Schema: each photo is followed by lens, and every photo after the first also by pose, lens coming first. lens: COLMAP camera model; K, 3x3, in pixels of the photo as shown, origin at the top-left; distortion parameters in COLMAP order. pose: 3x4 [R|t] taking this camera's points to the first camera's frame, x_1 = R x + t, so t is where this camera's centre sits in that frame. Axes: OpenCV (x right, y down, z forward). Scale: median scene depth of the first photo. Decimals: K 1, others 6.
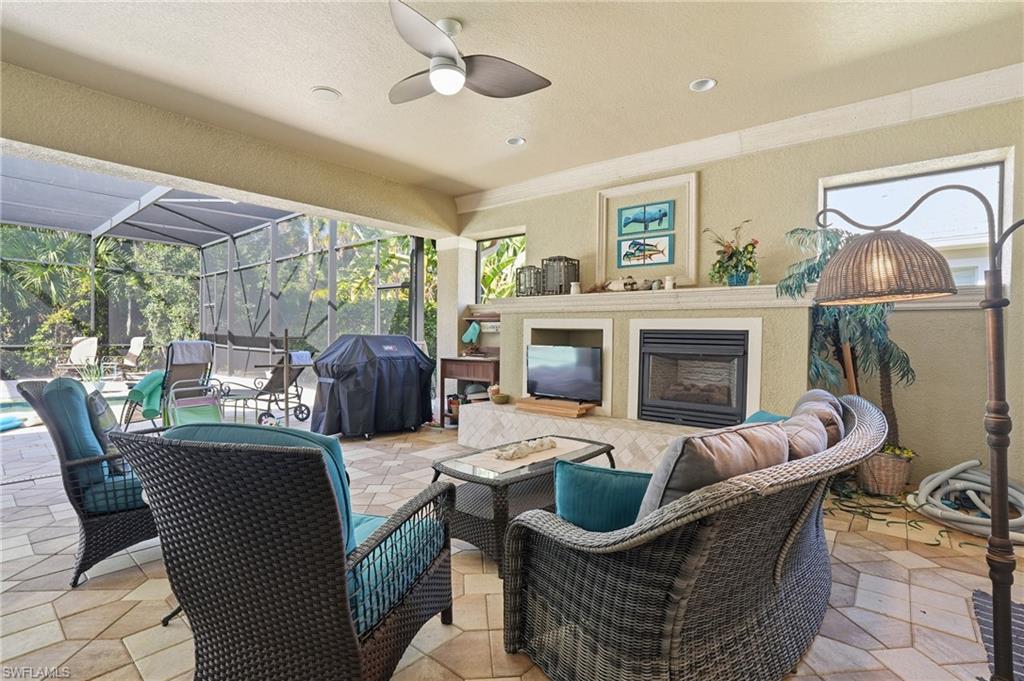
lens RADIAL K [[508.4, 0, 512.0], [0, 508.4, 340.5], [0, 0, 1]] dist [-0.000671, -0.000002]
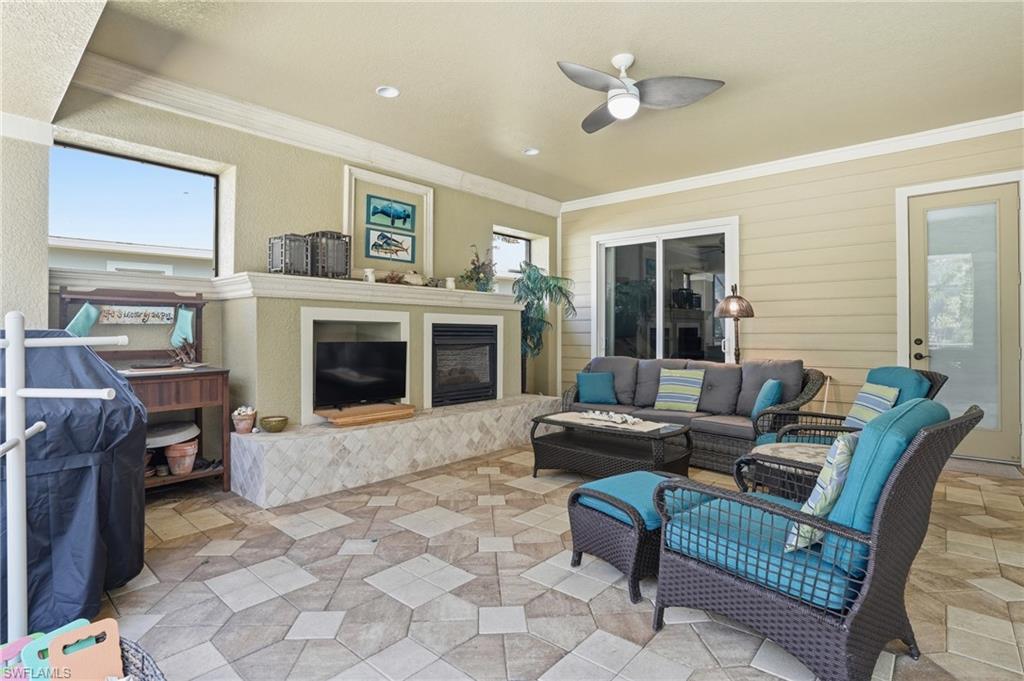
lens RADIAL K [[507.2, 0, 511.7], [0, 507.2, 325.7], [0, 0, 1]] dist [0.000438, 0.000061]
pose [[0.048239, -0.007807, 0.998805, -0.764911], [0.000749, 0.999969, 0.007780, -0.023582], [-0.998836, 0.000372, 0.048244, 0.729456]]
